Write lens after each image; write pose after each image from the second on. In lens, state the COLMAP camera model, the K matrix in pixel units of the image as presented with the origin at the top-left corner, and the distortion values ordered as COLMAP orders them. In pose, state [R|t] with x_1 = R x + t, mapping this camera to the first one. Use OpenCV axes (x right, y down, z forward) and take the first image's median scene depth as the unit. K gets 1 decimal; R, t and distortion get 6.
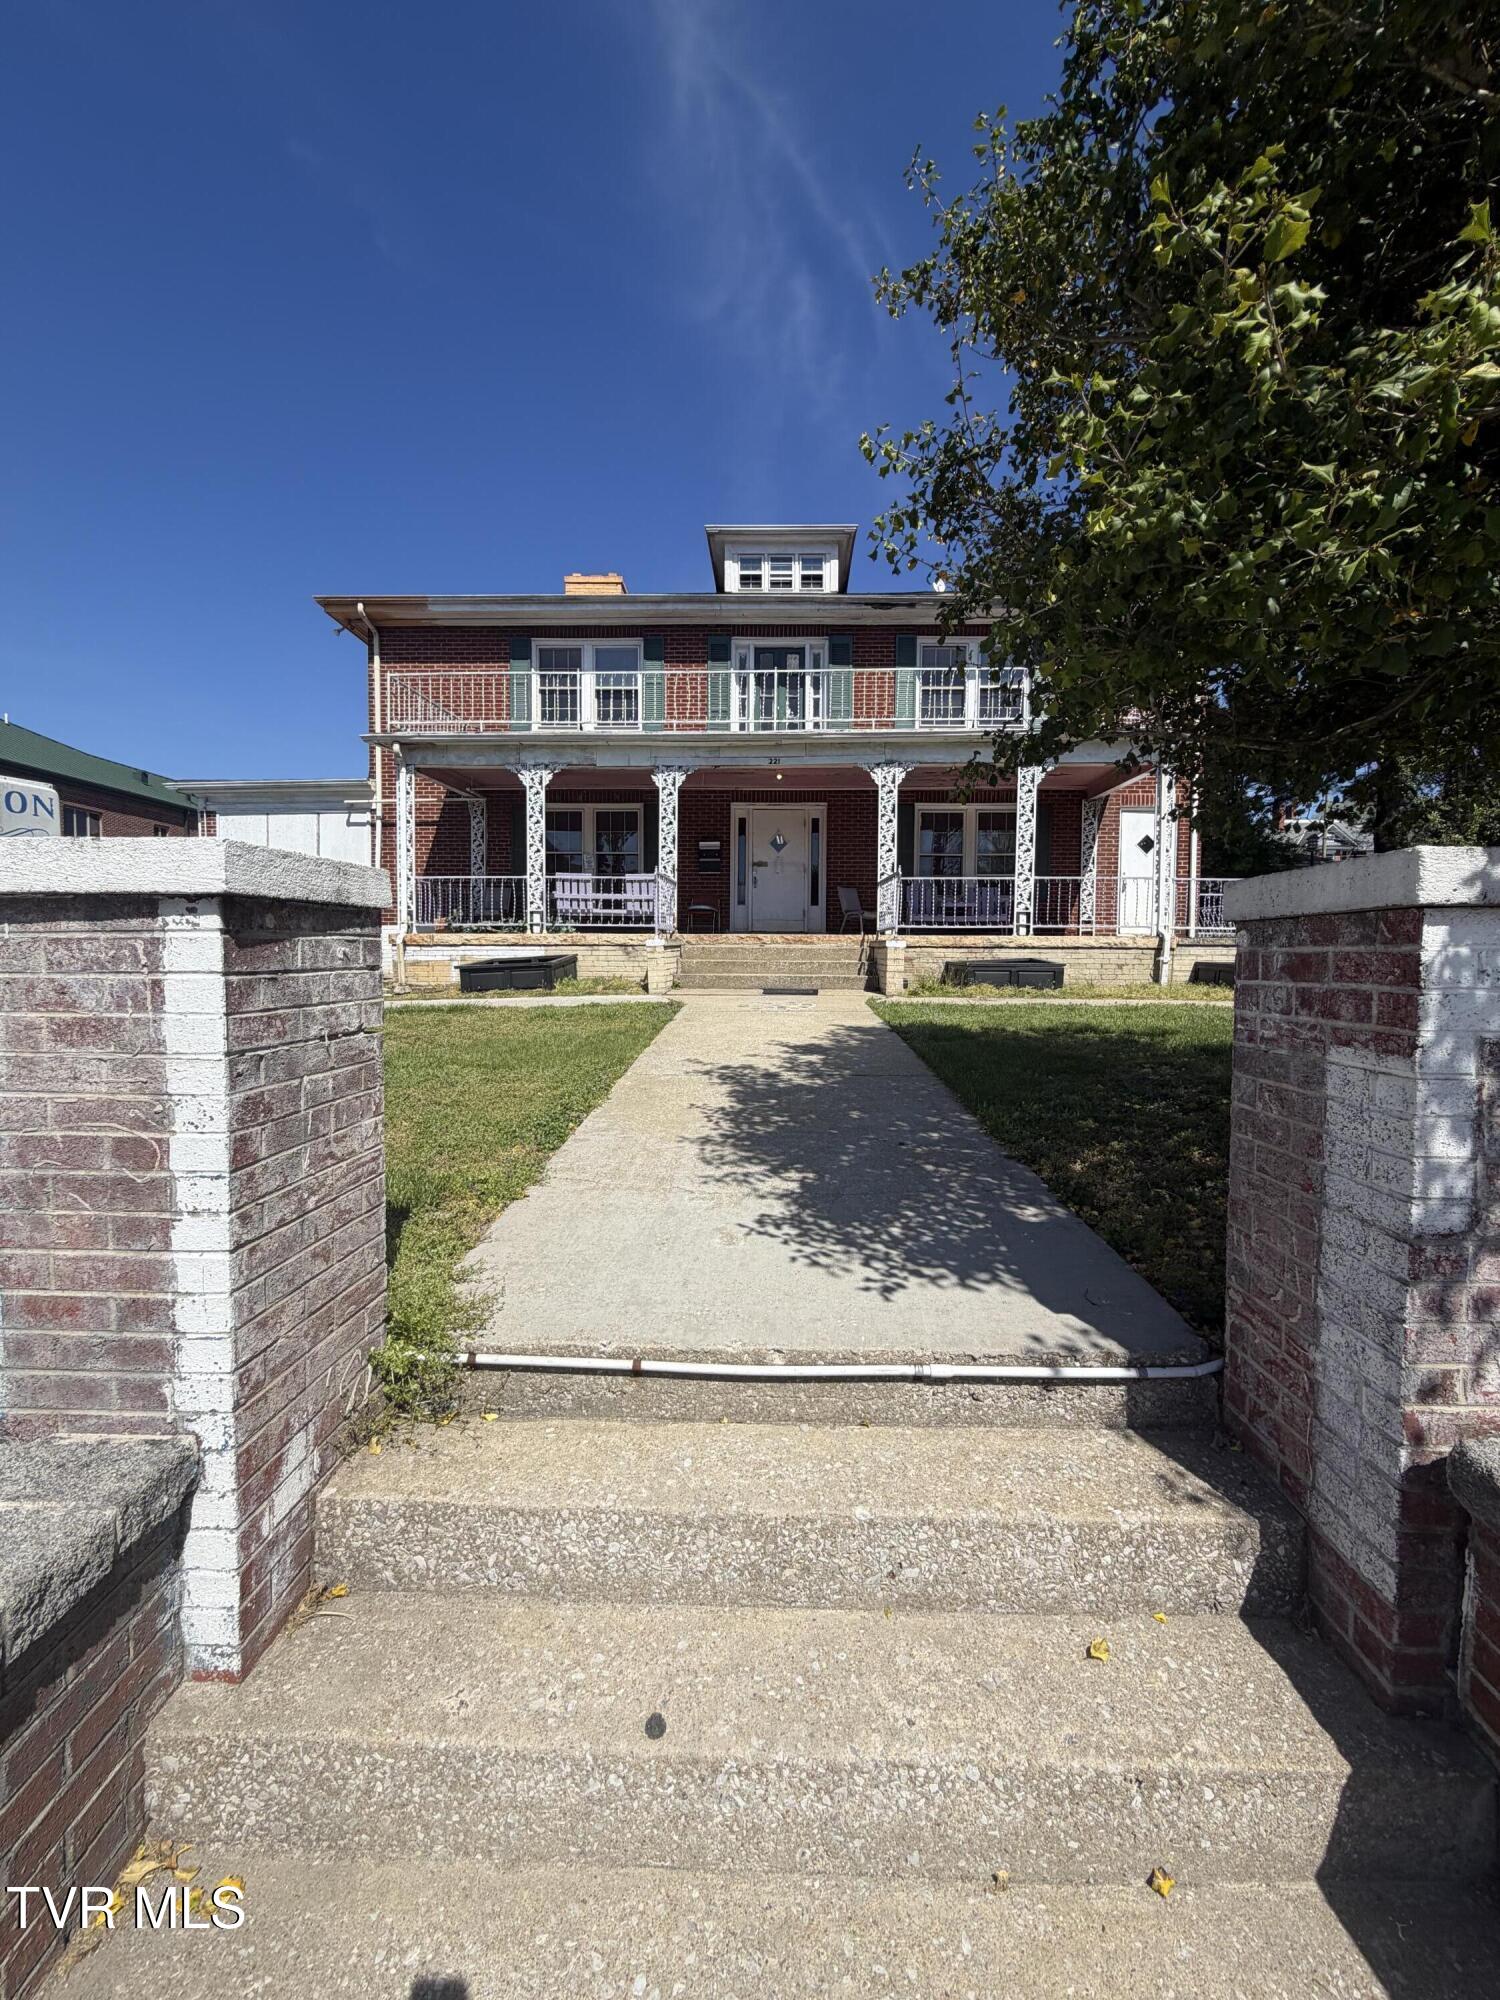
lens RADIAL K [[790.4, 0, 750.0], [0, 790.4, 1000.0], [0, 0, 1]] dist [-0.001532, 0.000070]
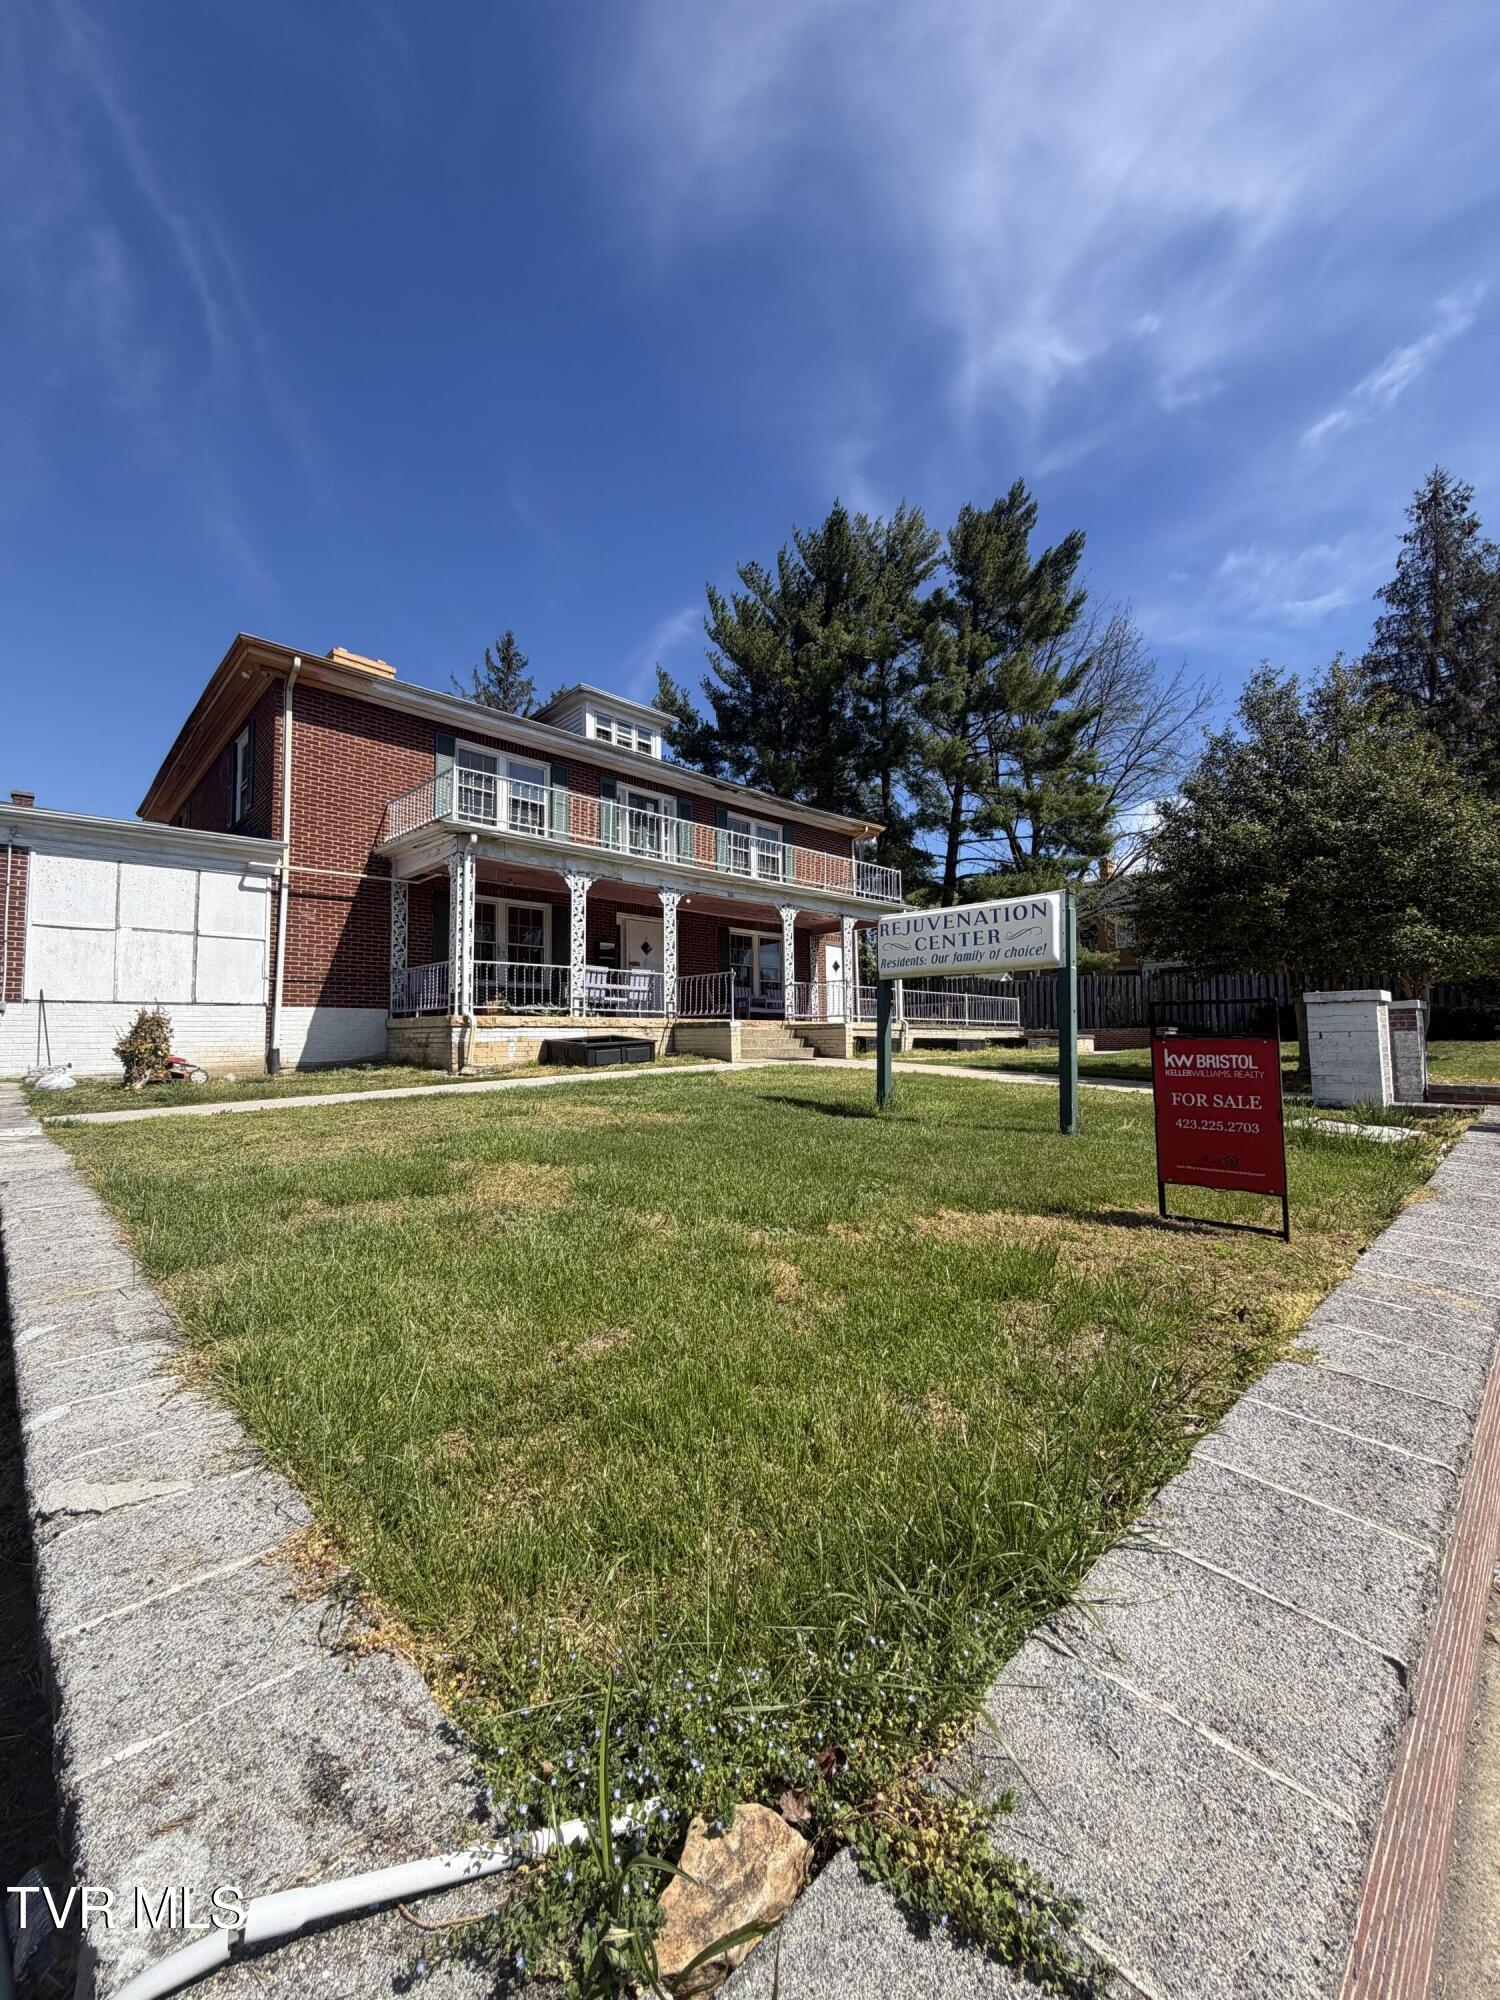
lens RADIAL K [[790.4, 0, 750.0], [0, 790.4, 1000.0], [0, 0, 1]] dist [-0.001532, 0.000070]
pose [[0.697181, 0.025361, 0.716446, -0.881680], [0.058802, 0.993984, -0.092407, 0.010665], [-0.714479, 0.106553, 0.691496, 0.035465]]
